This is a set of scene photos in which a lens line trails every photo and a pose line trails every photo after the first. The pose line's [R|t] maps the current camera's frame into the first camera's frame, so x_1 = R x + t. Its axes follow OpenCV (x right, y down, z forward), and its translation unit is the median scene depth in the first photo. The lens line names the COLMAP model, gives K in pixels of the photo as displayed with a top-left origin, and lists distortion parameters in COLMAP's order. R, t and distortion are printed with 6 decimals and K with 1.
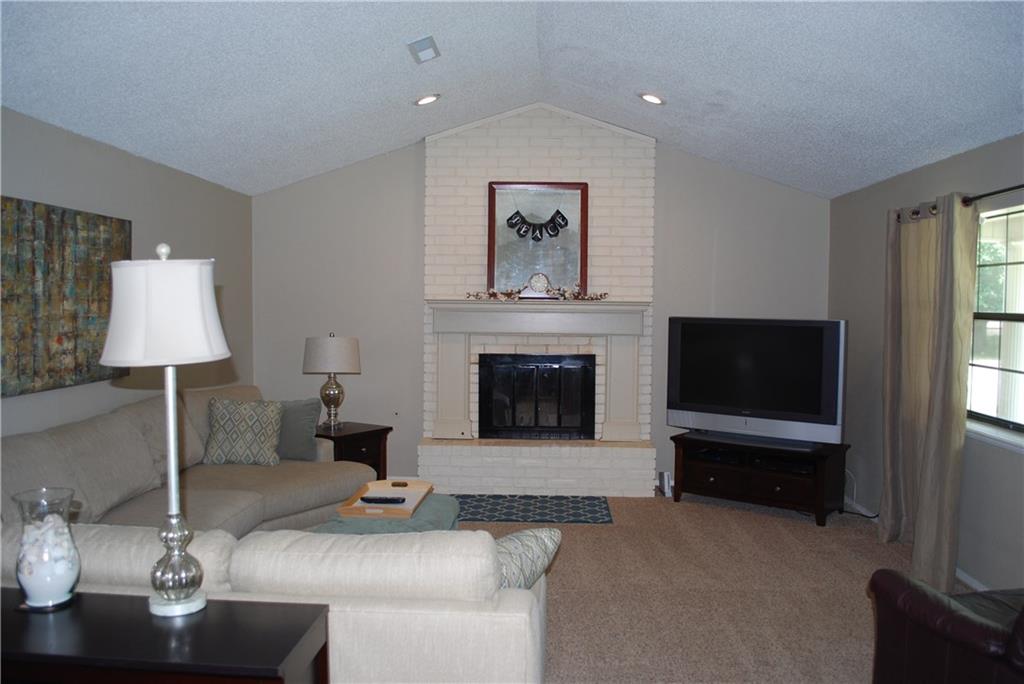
lens RADIAL K [[787.9, 0, 512.0], [0, 787.9, 342.0], [0, 0, 1]] dist [-0.086099, 0.003016]
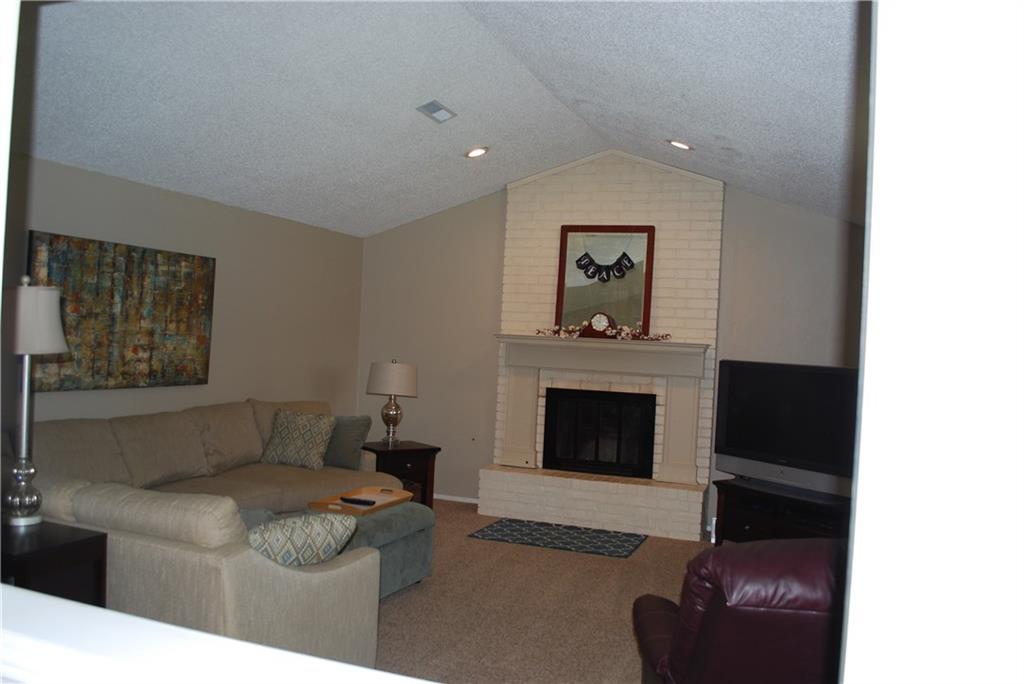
lens RADIAL K [[806.0, 0, 512.0], [0, 806.0, 342.0], [0, 0, 1]] dist [-0.079414, -0.000183]
pose [[0.951545, 0.038574, -0.305080, 0.293364], [-0.054735, 0.997504, -0.044597, 0.005723], [0.302599, 0.059135, 0.951282, -0.050478]]
